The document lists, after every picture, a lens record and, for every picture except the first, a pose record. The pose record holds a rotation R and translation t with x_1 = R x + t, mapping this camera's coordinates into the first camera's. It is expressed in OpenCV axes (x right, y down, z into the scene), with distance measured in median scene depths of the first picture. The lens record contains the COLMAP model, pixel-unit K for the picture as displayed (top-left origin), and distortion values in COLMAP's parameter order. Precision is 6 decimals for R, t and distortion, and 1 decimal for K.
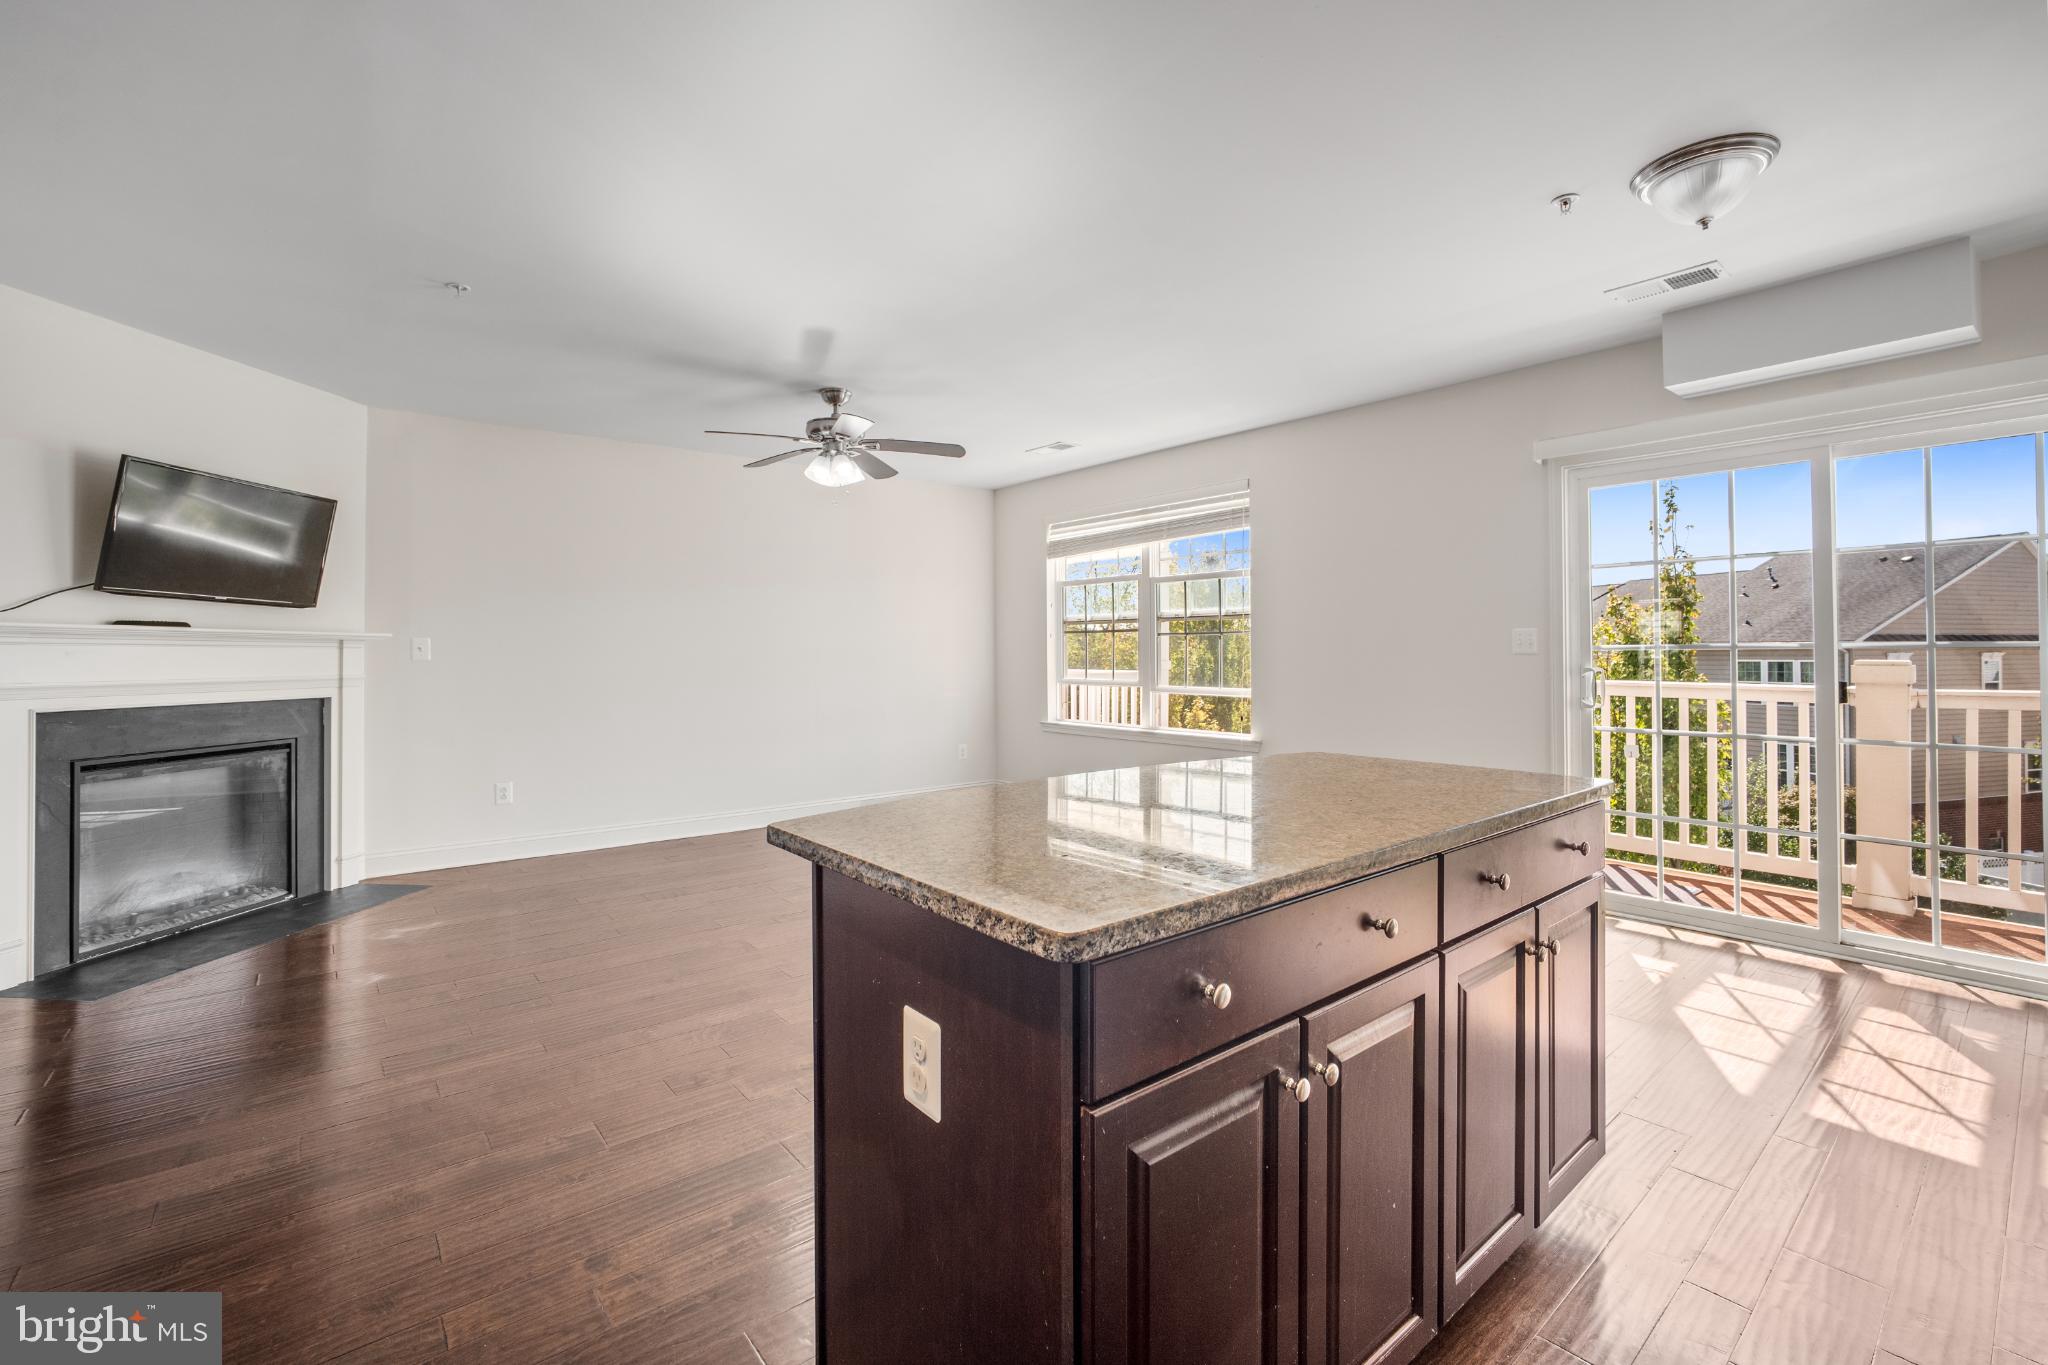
lens RADIAL K [[863.2, 0, 1023.7], [0, 863.2, 672.1], [0, 0, 1]] dist [-0.033400, 0.013258]
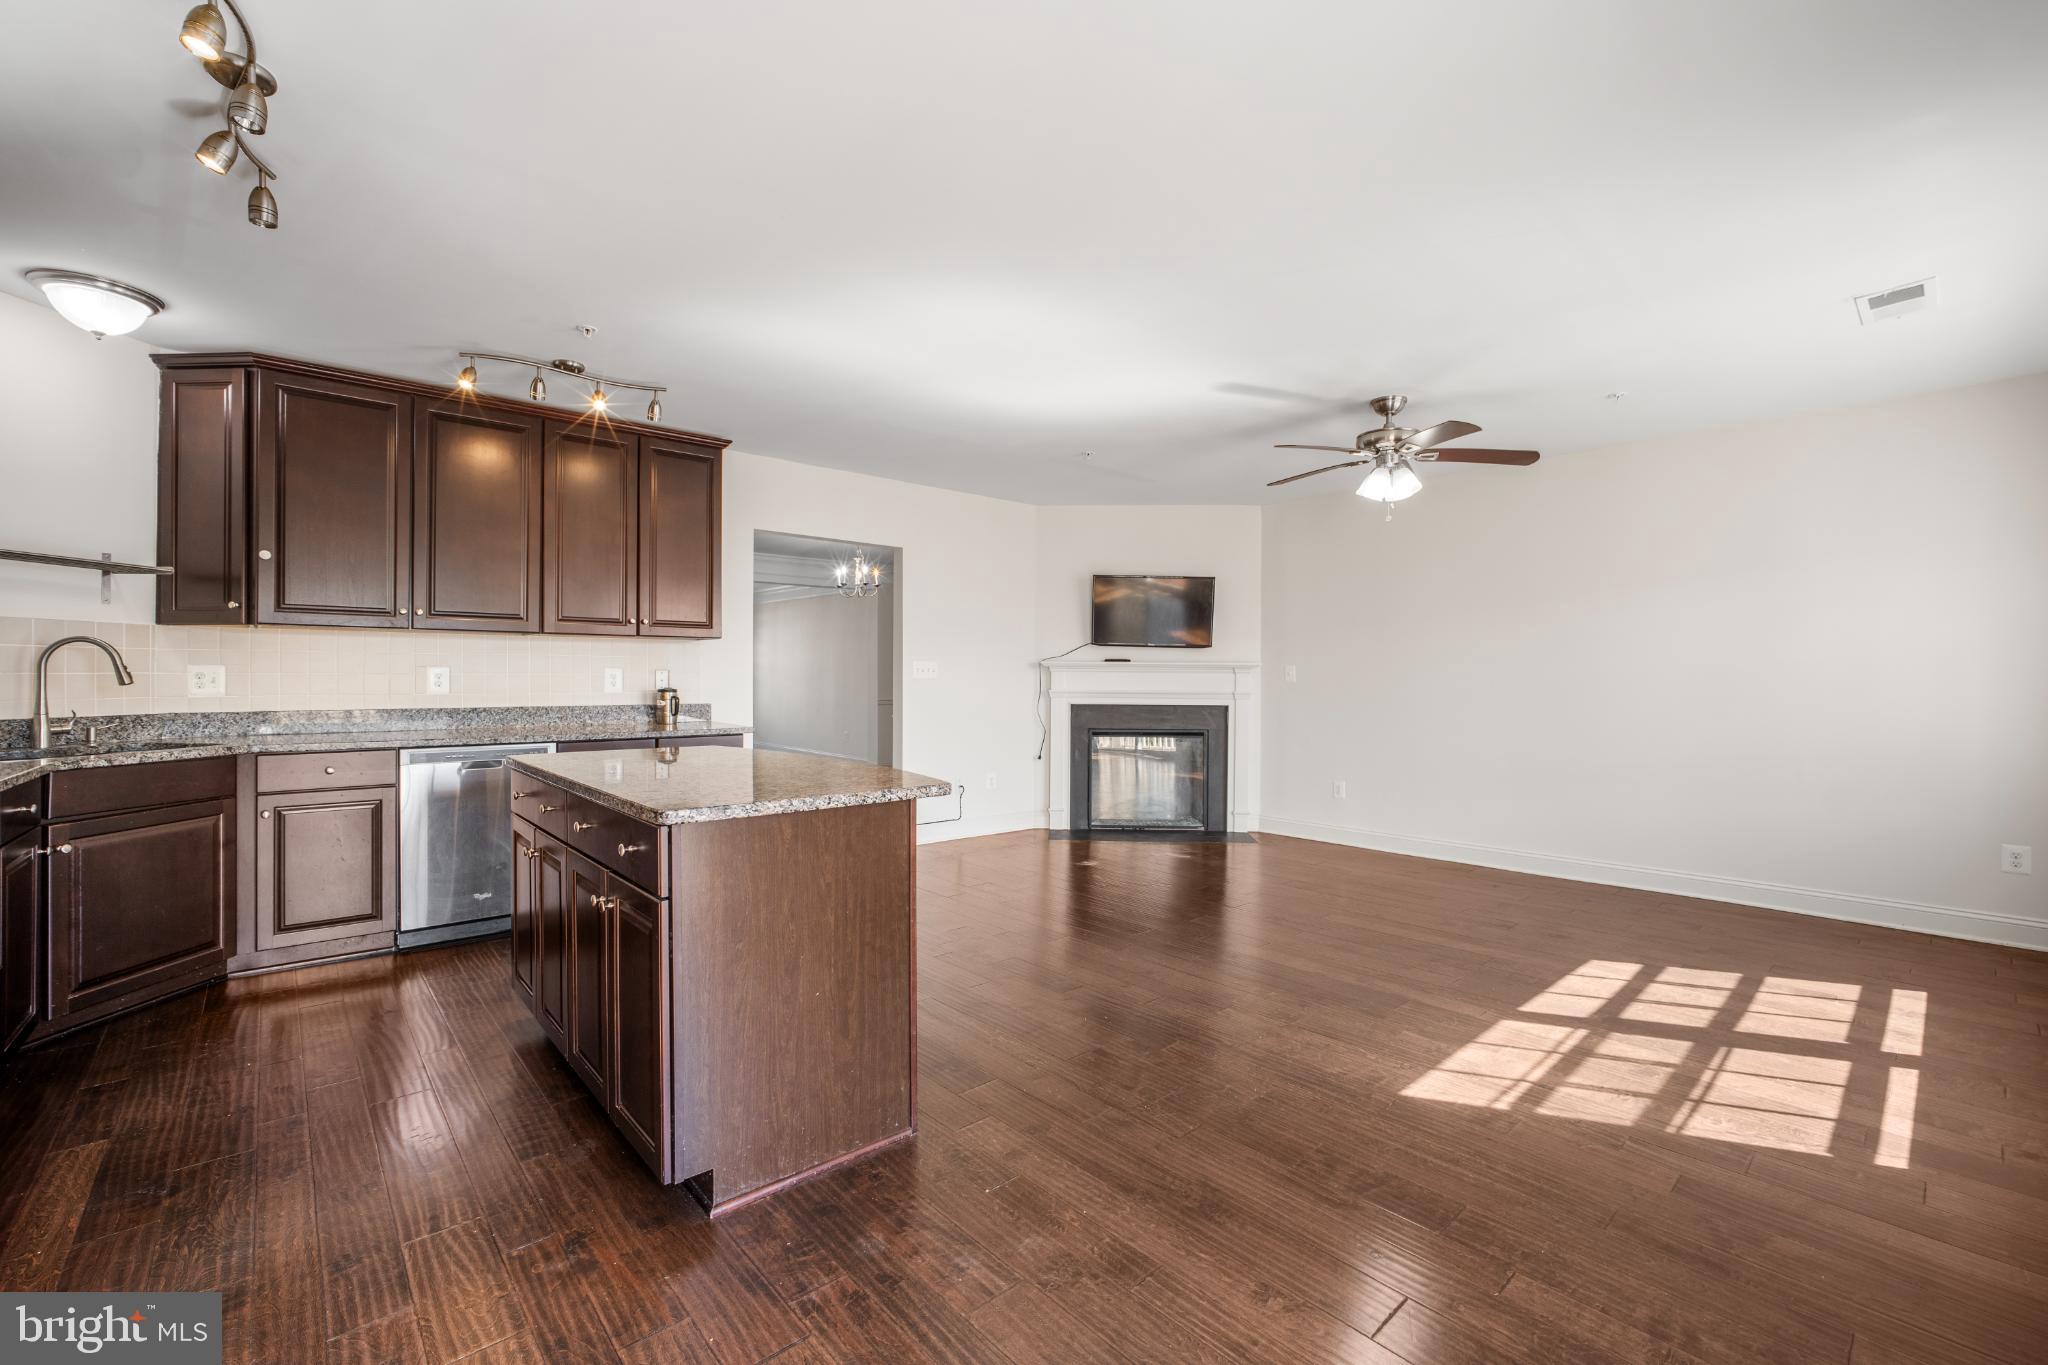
lens RADIAL K [[862.8, 0, 1023.9], [0, 862.8, 680.3], [0, 0, 1]] dist [-0.035749, 0.013749]
pose [[0.003910, 0.001559, -0.999991, 0.818200], [-0.021838, 0.999760, 0.001473, -0.010683], [0.999754, 0.021832, 0.003943, 0.683485]]
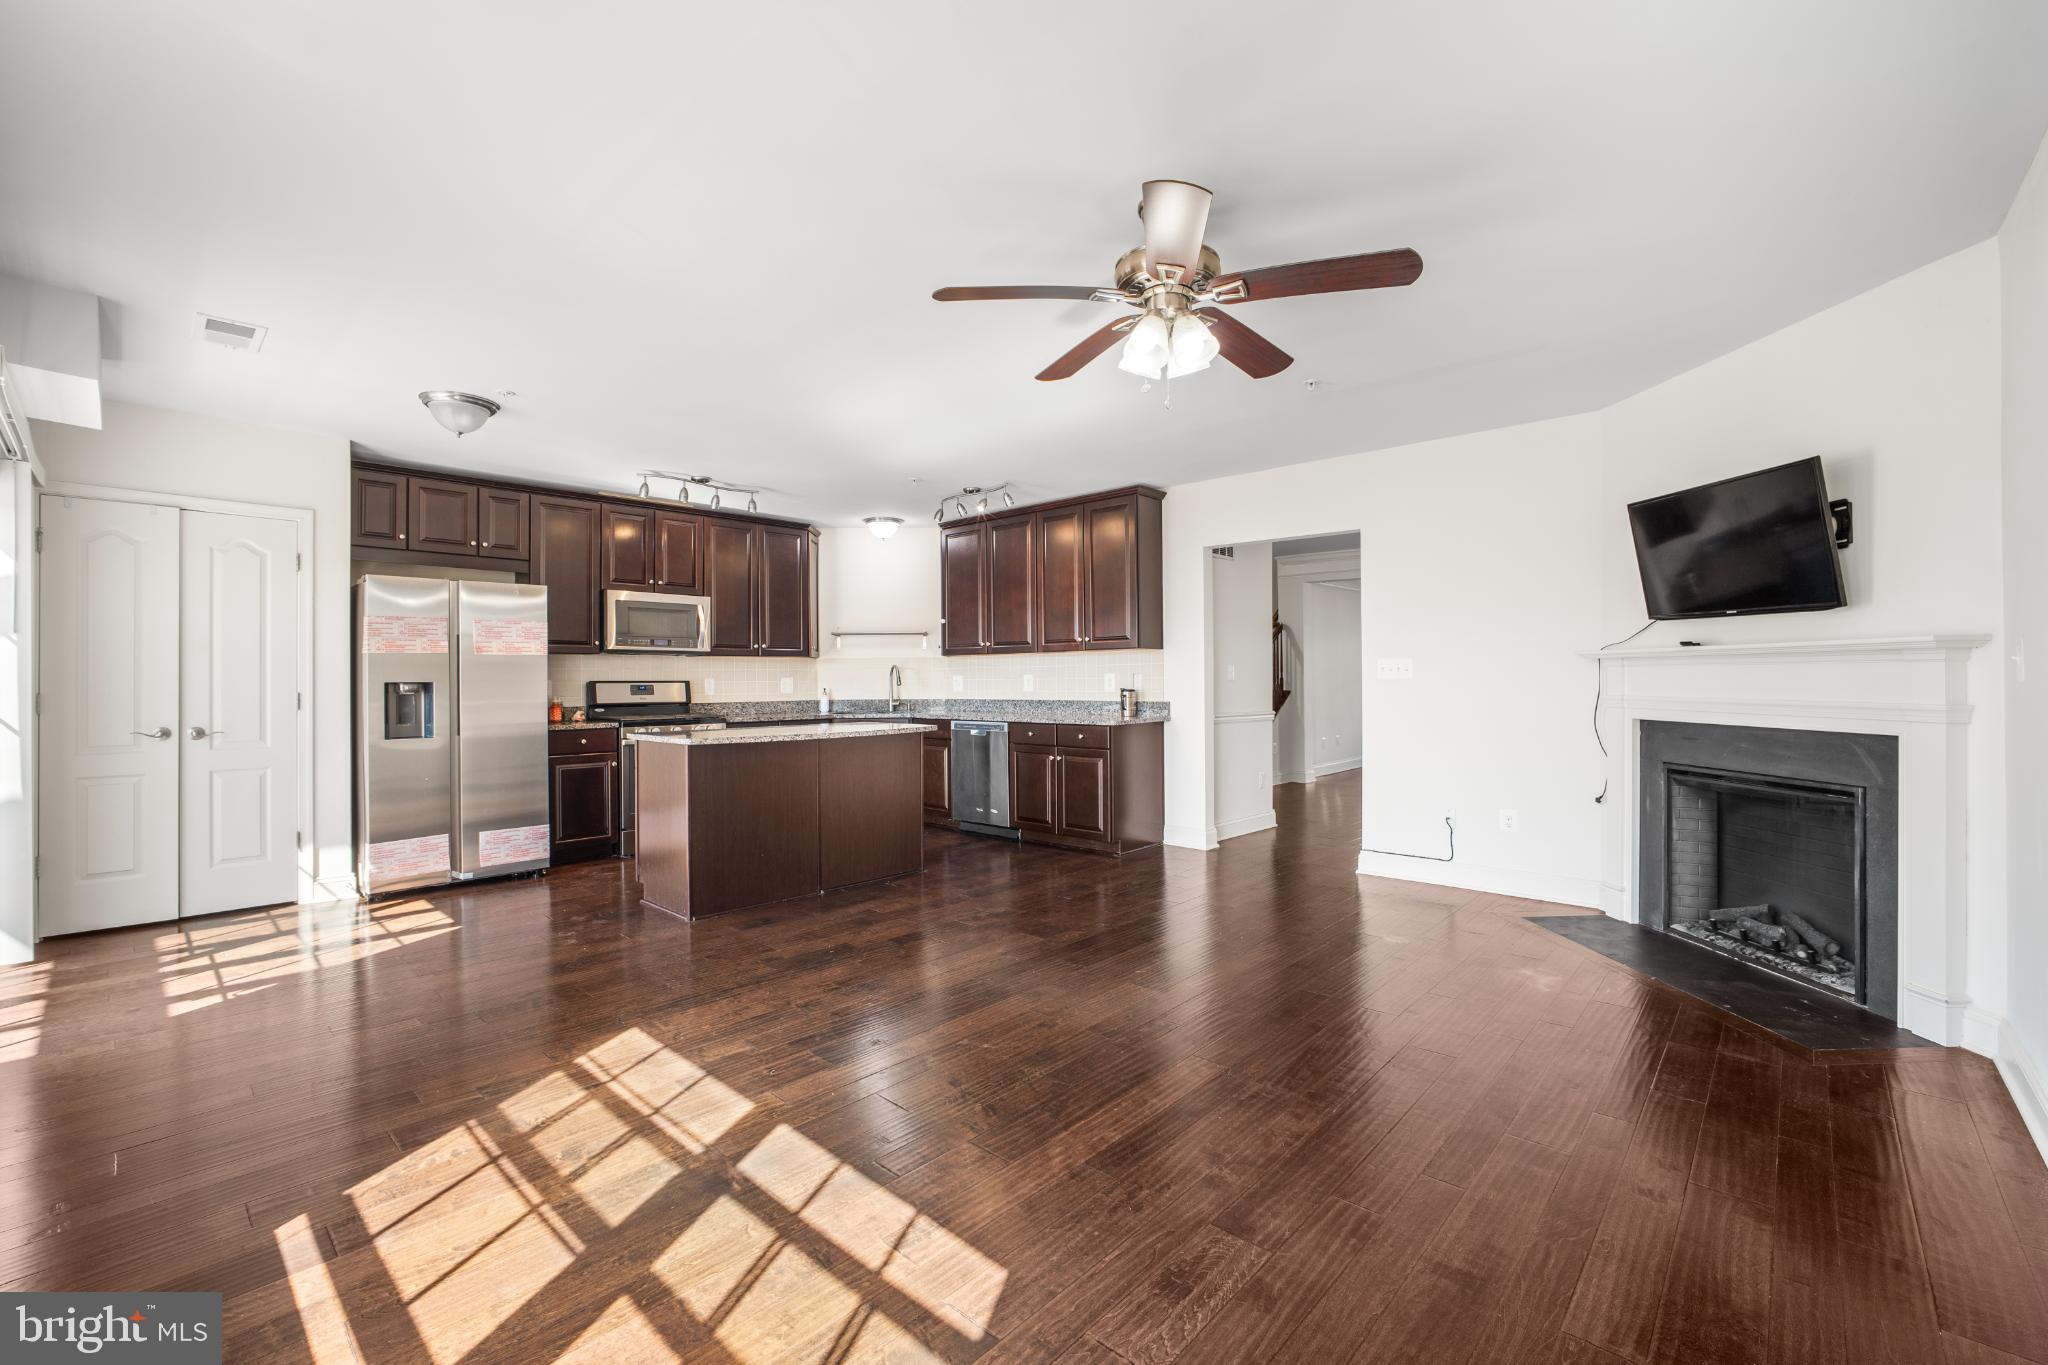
lens RADIAL K [[863.2, 0, 1023.7], [0, 863.2, 672.1], [0, 0, 1]] dist [-0.033400, 0.013258]
pose [[-0.994979, 0.003894, -0.100008, -0.078763], [0.003084, 0.999961, 0.008247, -0.030421], [0.100036, 0.007897, -0.994952, 1.755938]]
